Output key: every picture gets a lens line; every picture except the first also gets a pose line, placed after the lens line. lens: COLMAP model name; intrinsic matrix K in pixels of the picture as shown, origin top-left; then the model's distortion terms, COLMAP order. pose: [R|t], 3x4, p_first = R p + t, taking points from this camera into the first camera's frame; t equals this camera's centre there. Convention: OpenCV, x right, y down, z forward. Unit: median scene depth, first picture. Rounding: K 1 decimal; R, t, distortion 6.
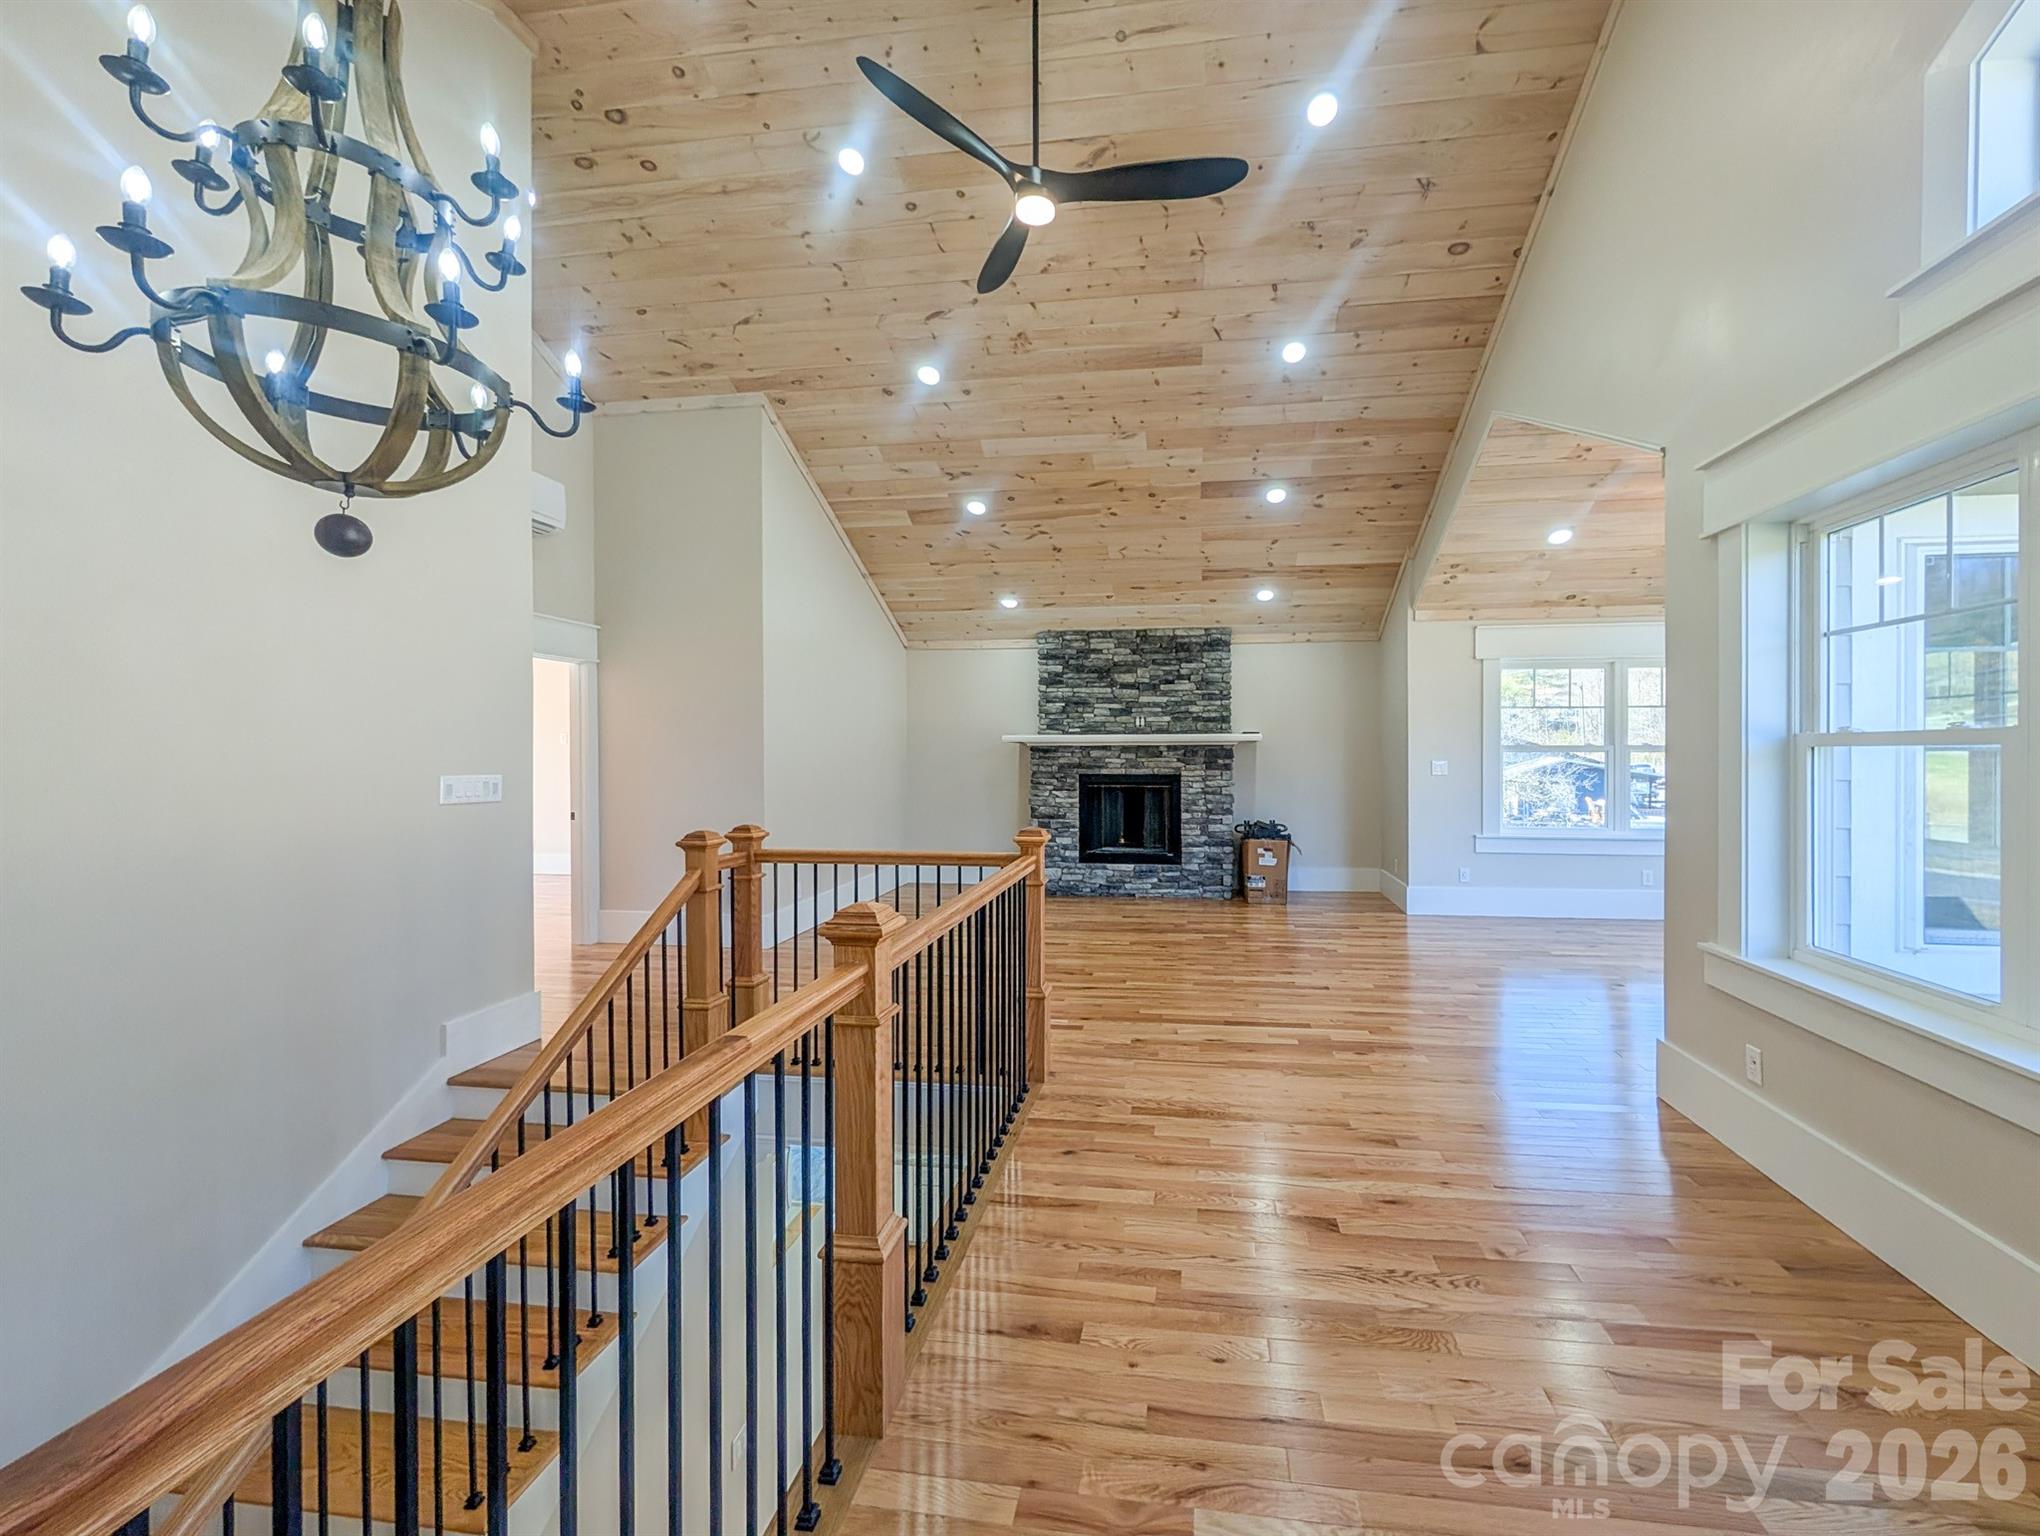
lens RADIAL K [[770.3, 0, 1021.3], [0, 770.3, 757.7], [0, 0, 1]] dist [-0.000396, 0.000005]
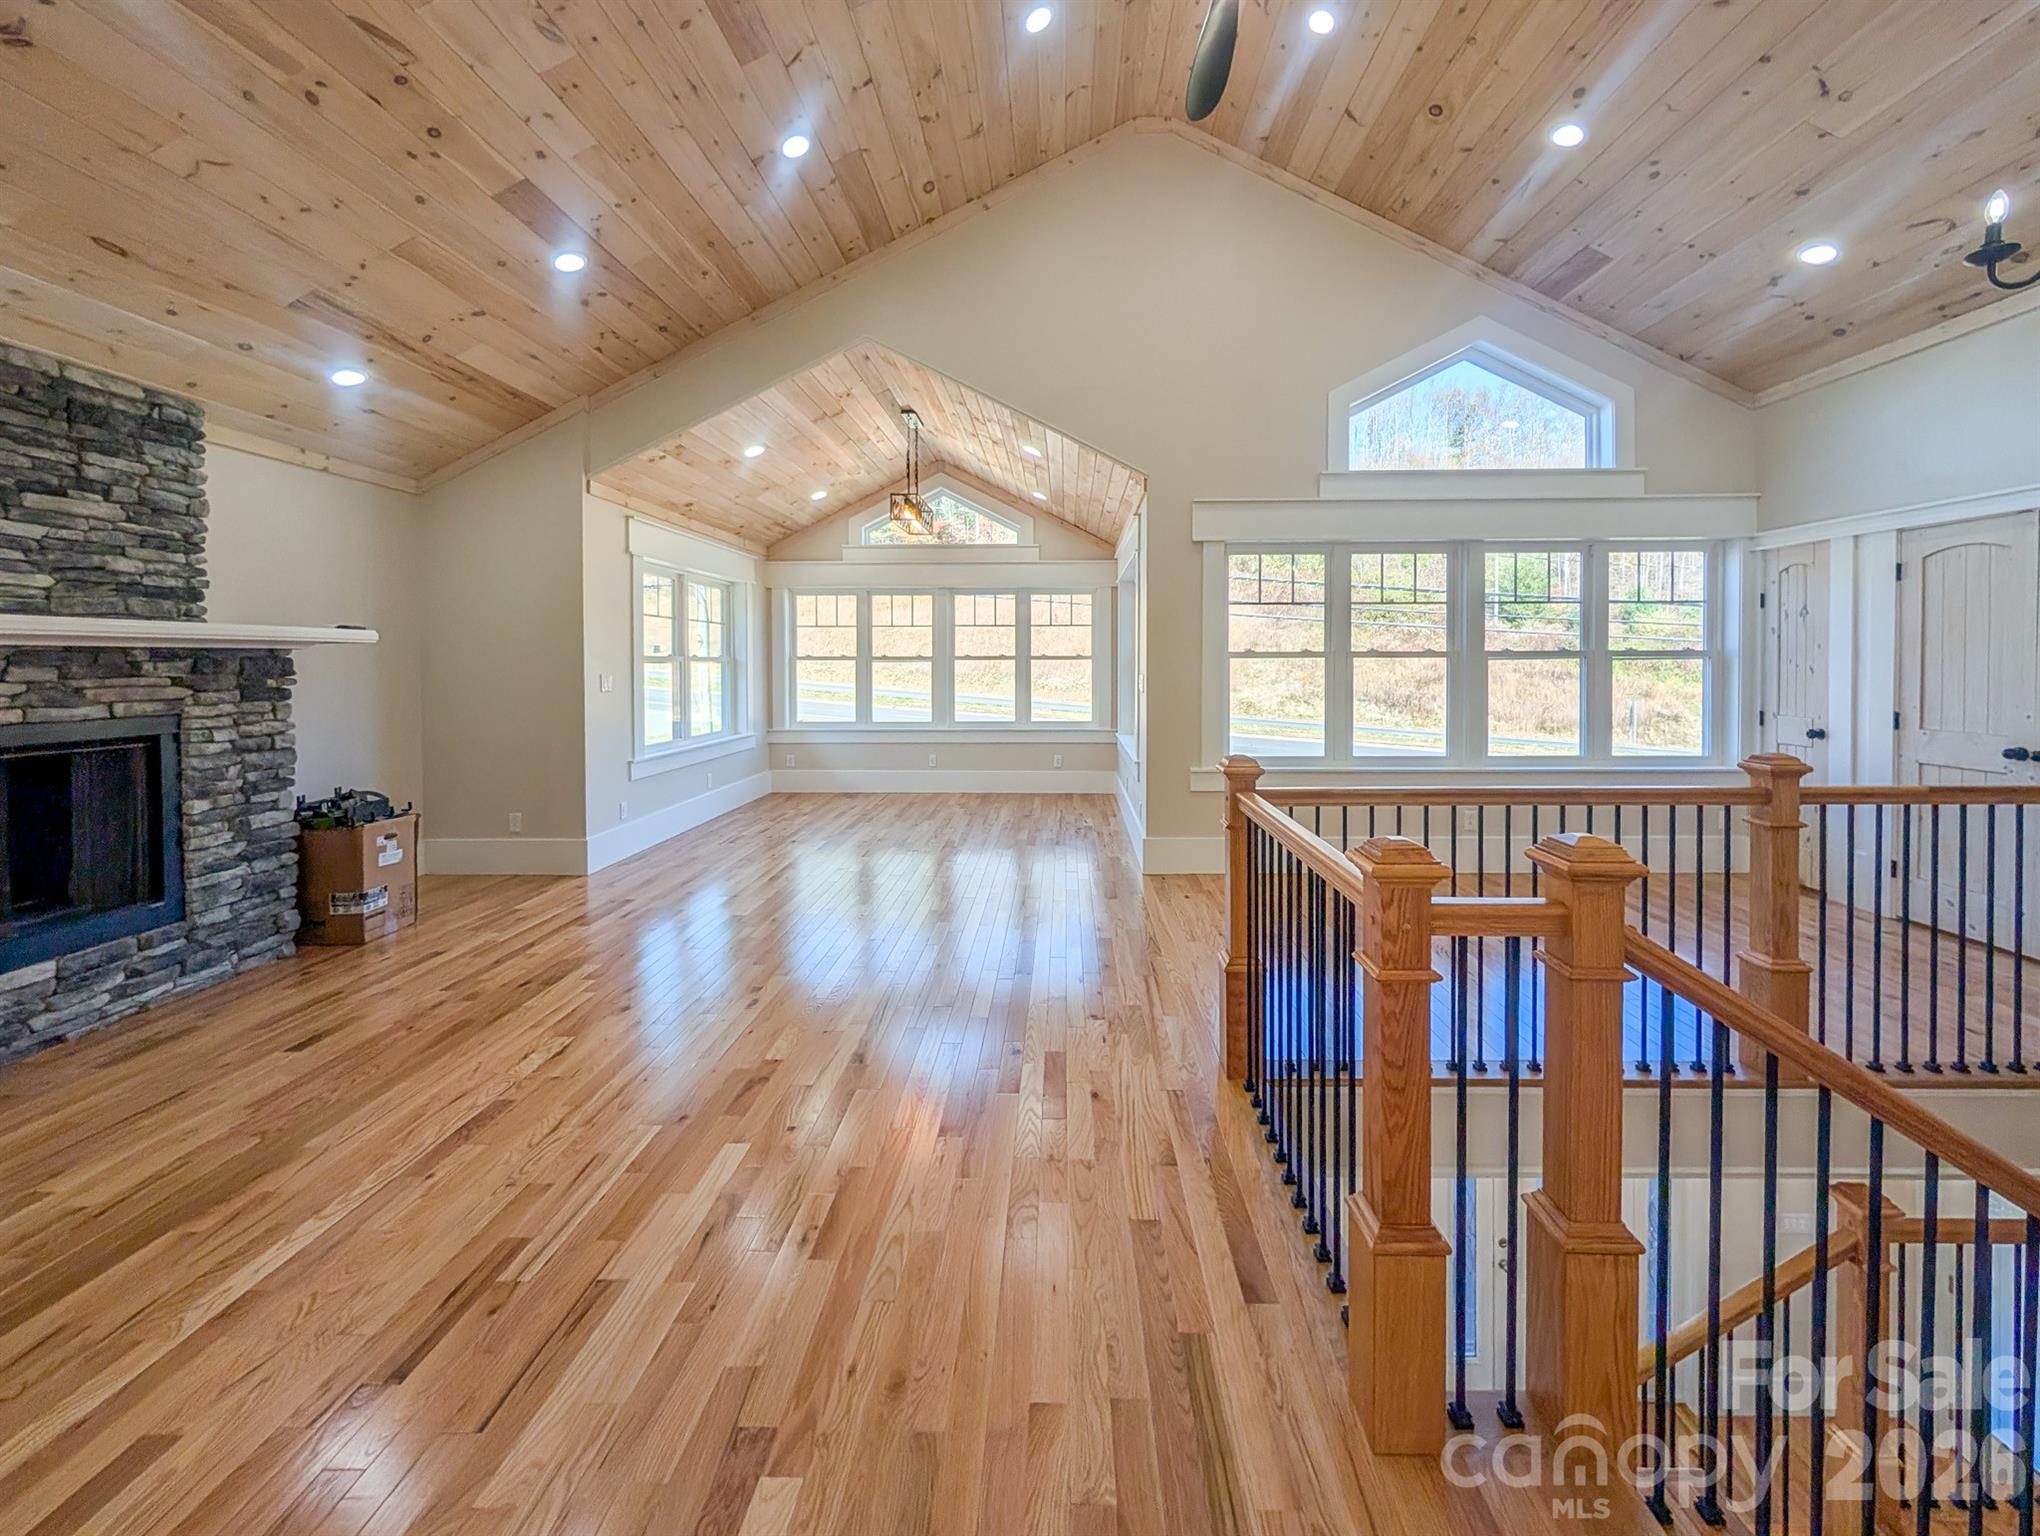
lens RADIAL K [[893.1, 0, 1024.1], [0, 893.1, 676.0], [0, 0, 1]] dist [0.000344, -0.000071]
pose [[-0.178256, -0.016218, 0.983850, -0.380565], [0.008514, 0.999801, 0.018024, -0.005590], [-0.983947, 0.011590, -0.178083, 0.619725]]
